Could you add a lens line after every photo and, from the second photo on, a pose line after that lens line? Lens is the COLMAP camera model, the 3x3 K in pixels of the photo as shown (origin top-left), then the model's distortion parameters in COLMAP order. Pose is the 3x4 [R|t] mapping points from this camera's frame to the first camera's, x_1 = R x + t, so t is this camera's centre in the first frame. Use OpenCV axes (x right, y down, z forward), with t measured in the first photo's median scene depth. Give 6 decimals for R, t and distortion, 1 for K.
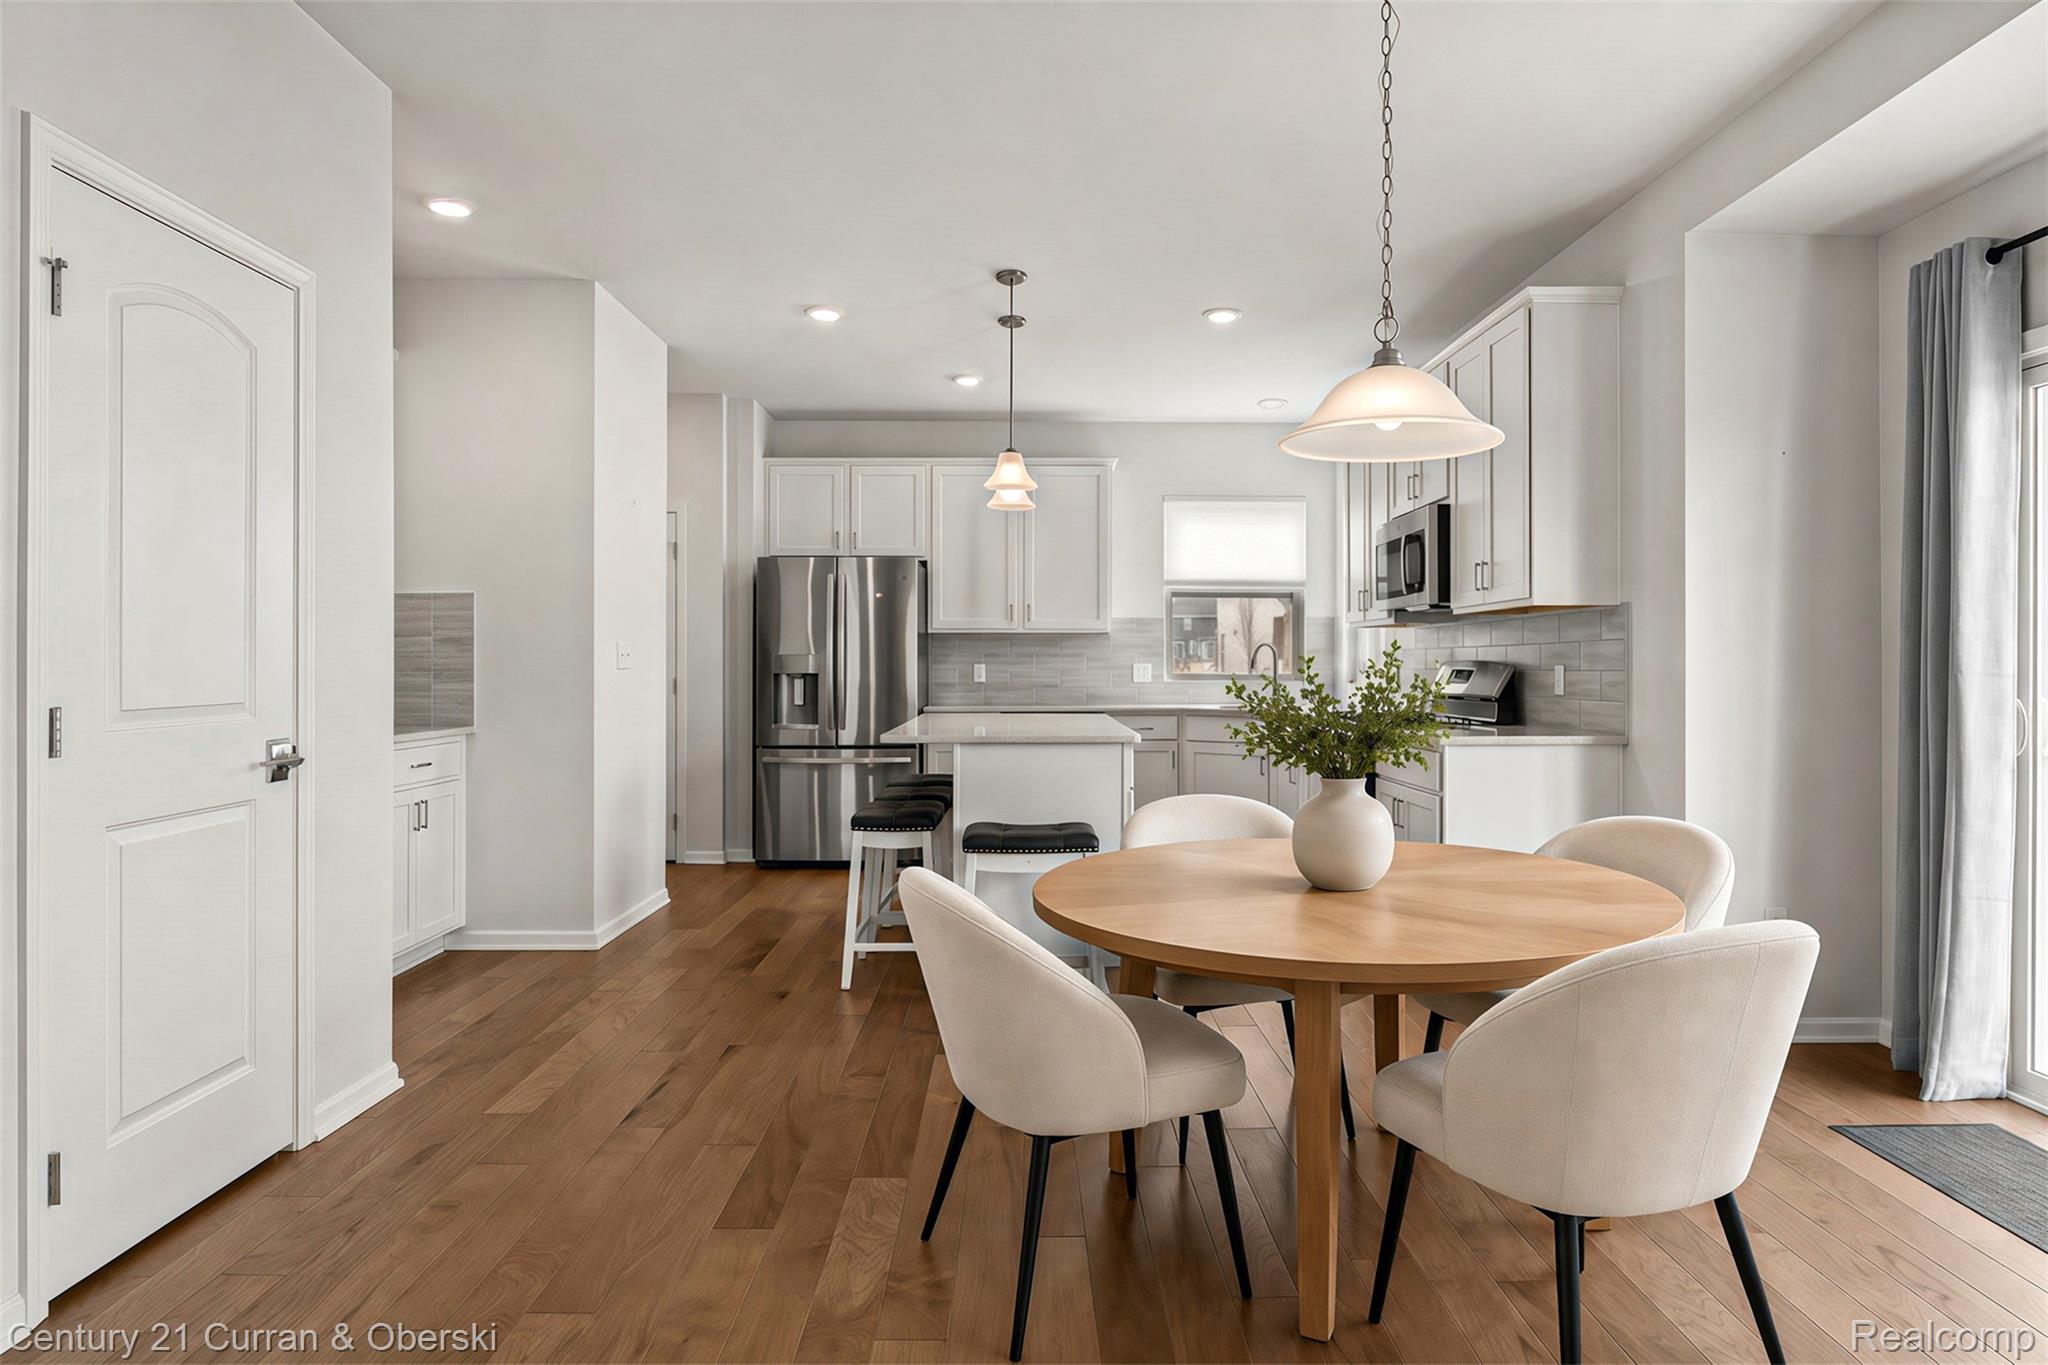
lens RADIAL K [[1163.6, 0, 1026.9], [0, 1163.6, 673.4], [0, 0, 1]] dist [-0.014673, 0.001976]
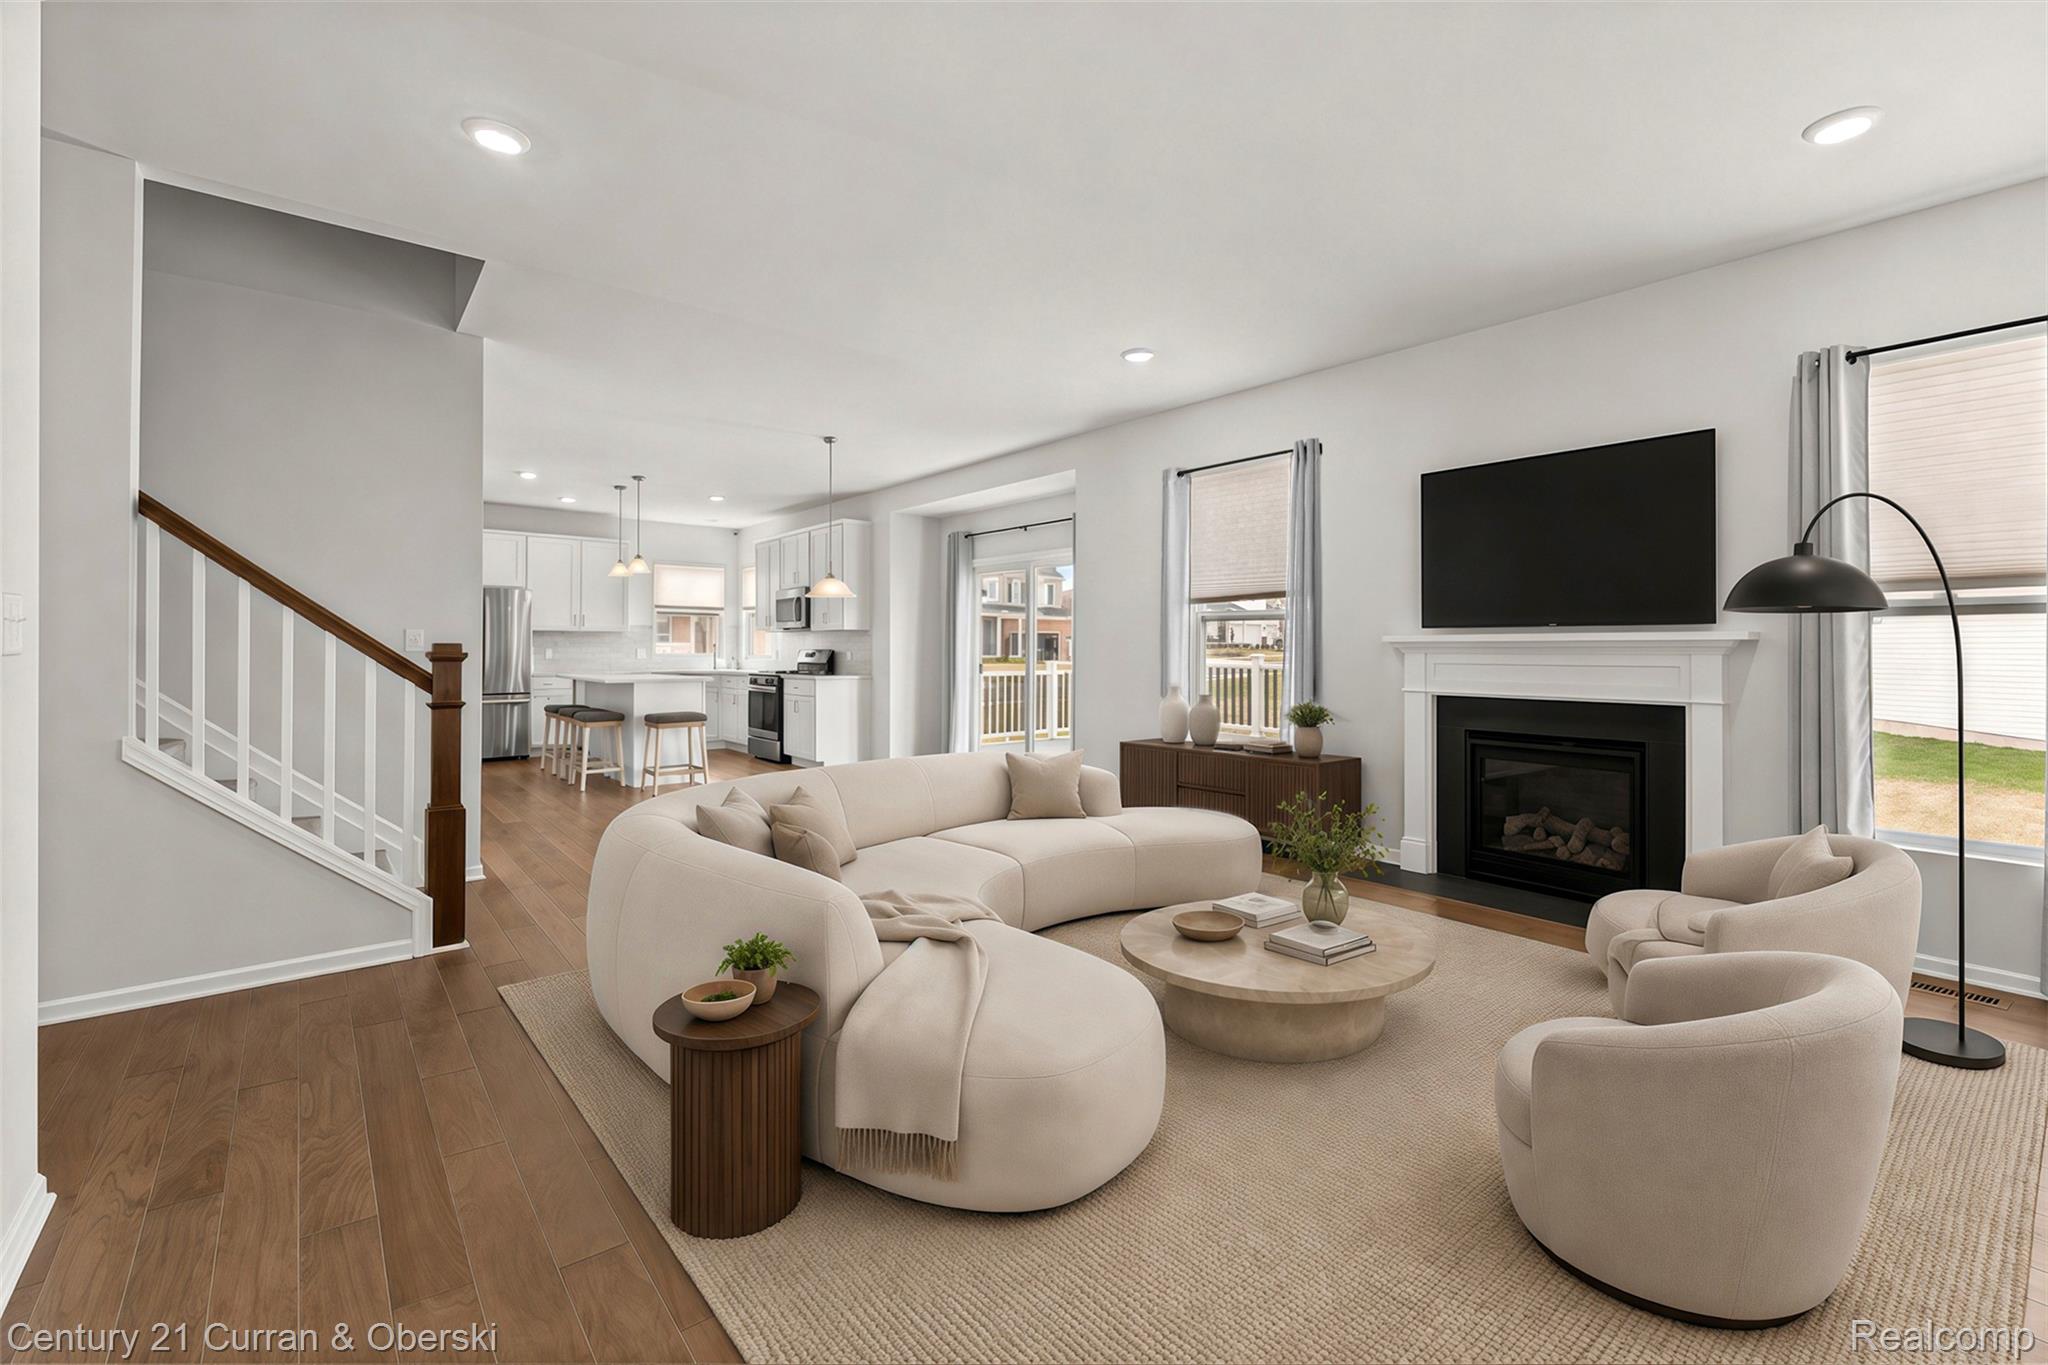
lens RADIAL K [[883.0, 0, 973.5], [0, 883.0, 655.9], [0, 0, 1]] dist [0.000265, -0.001917]
pose [[0.822542, -0.000295, 0.568704, -0.428371], [-0.002188, 0.999991, 0.003683, -0.003659], [-0.568700, -0.004274, 0.822534, -0.779157]]
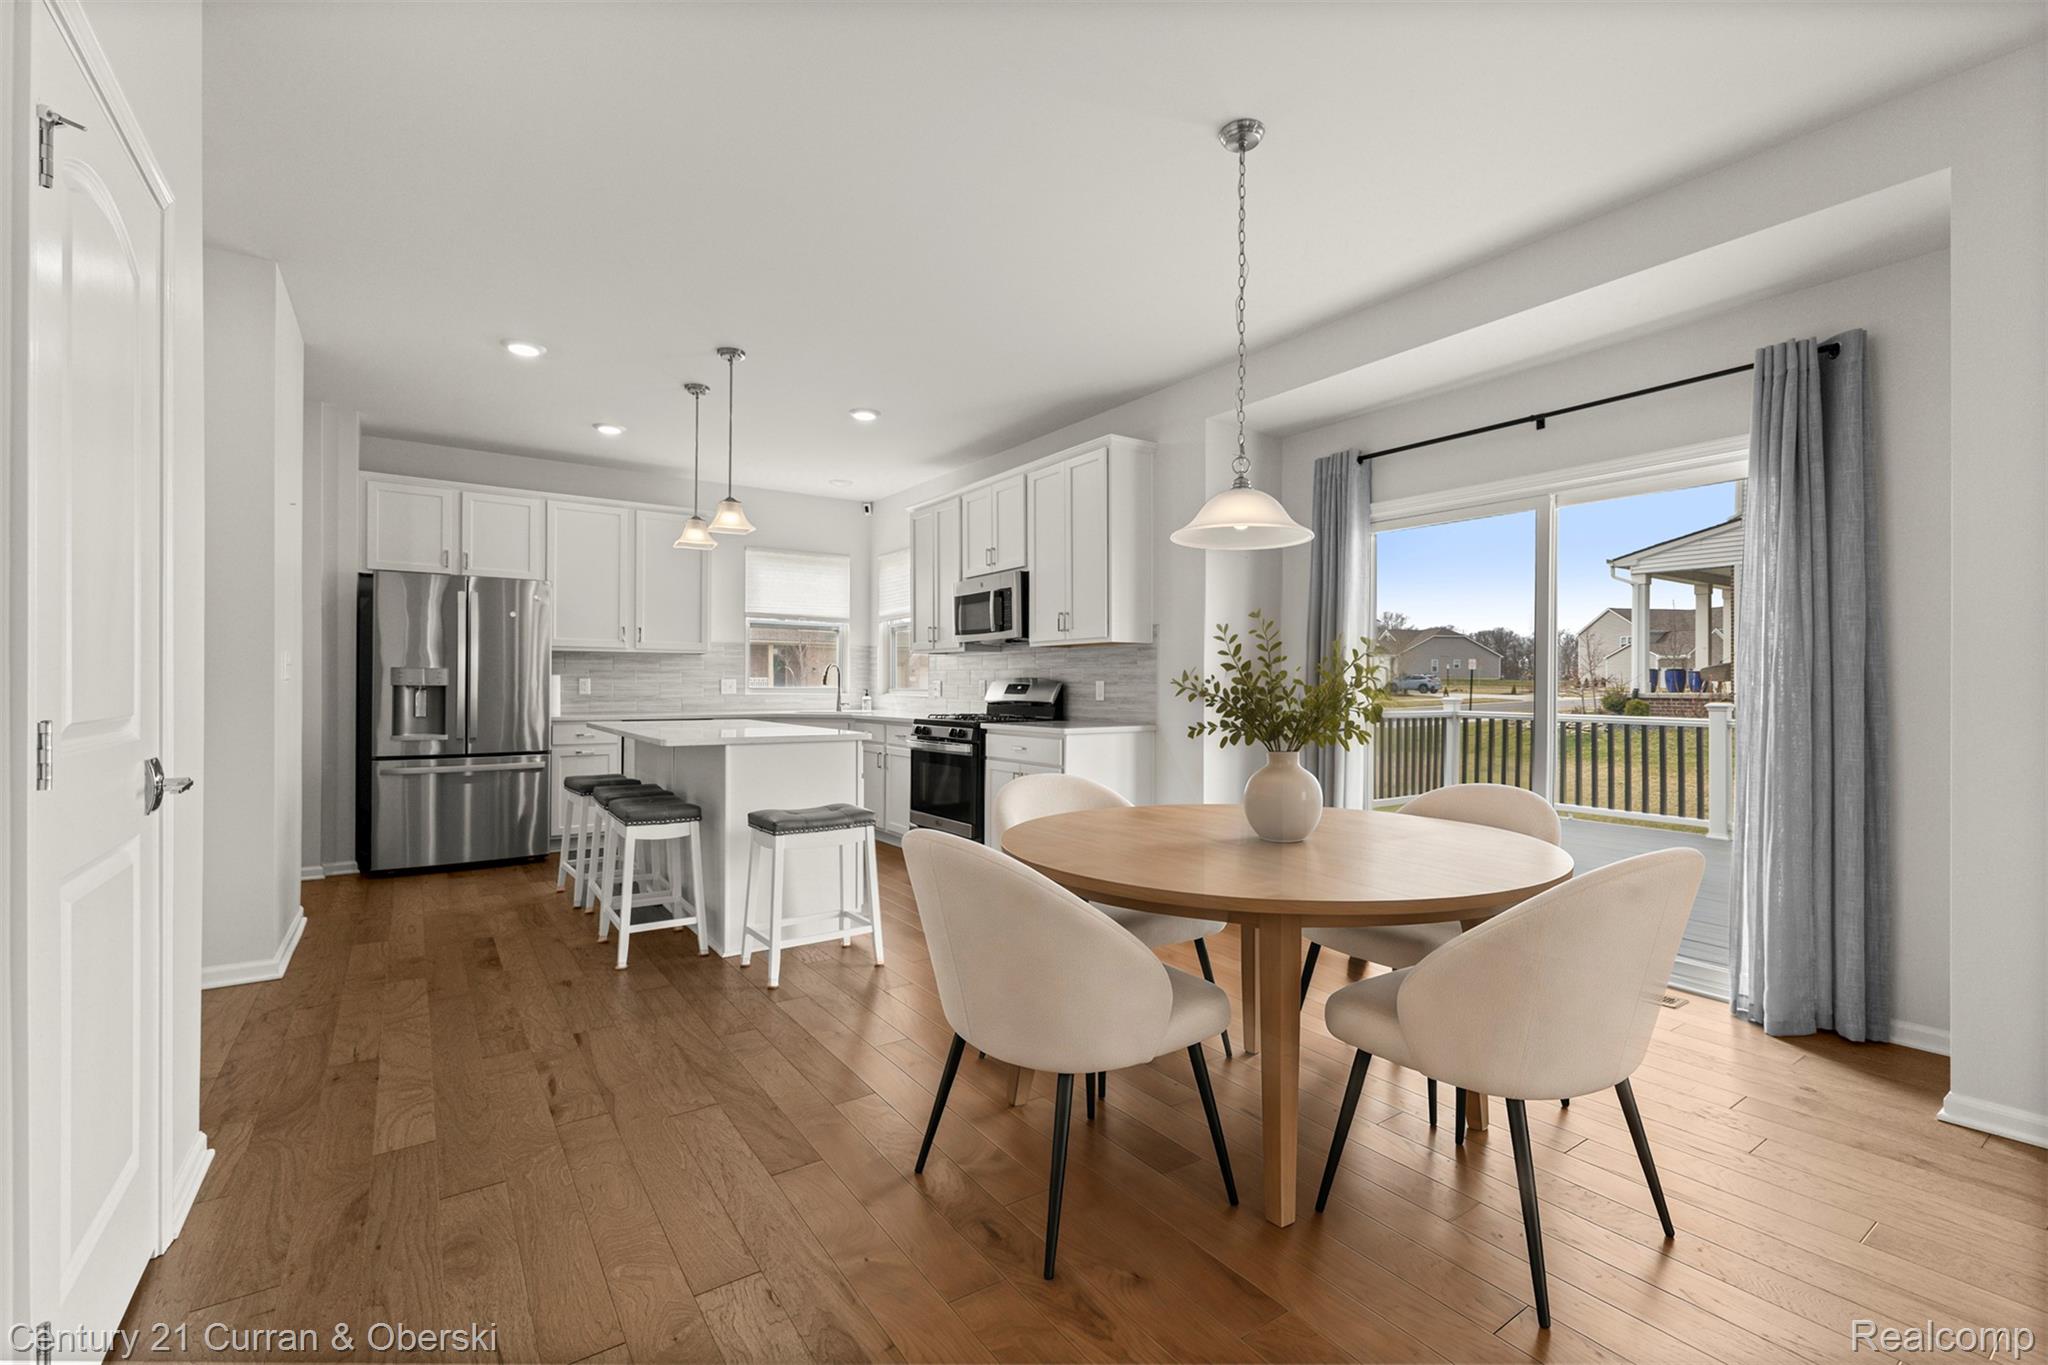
lens RADIAL K [[883.0, 0, 1025.1], [0, 883.0, 691.2], [0, 0, 1]] dist [0.000265, -0.001917]
pose [[0.835578, -0.001629, 0.549369, -0.237652], [-0.000346, 0.999994, 0.003490, 0.001786], [-0.549371, -0.003106, 0.835573, 0.066216]]
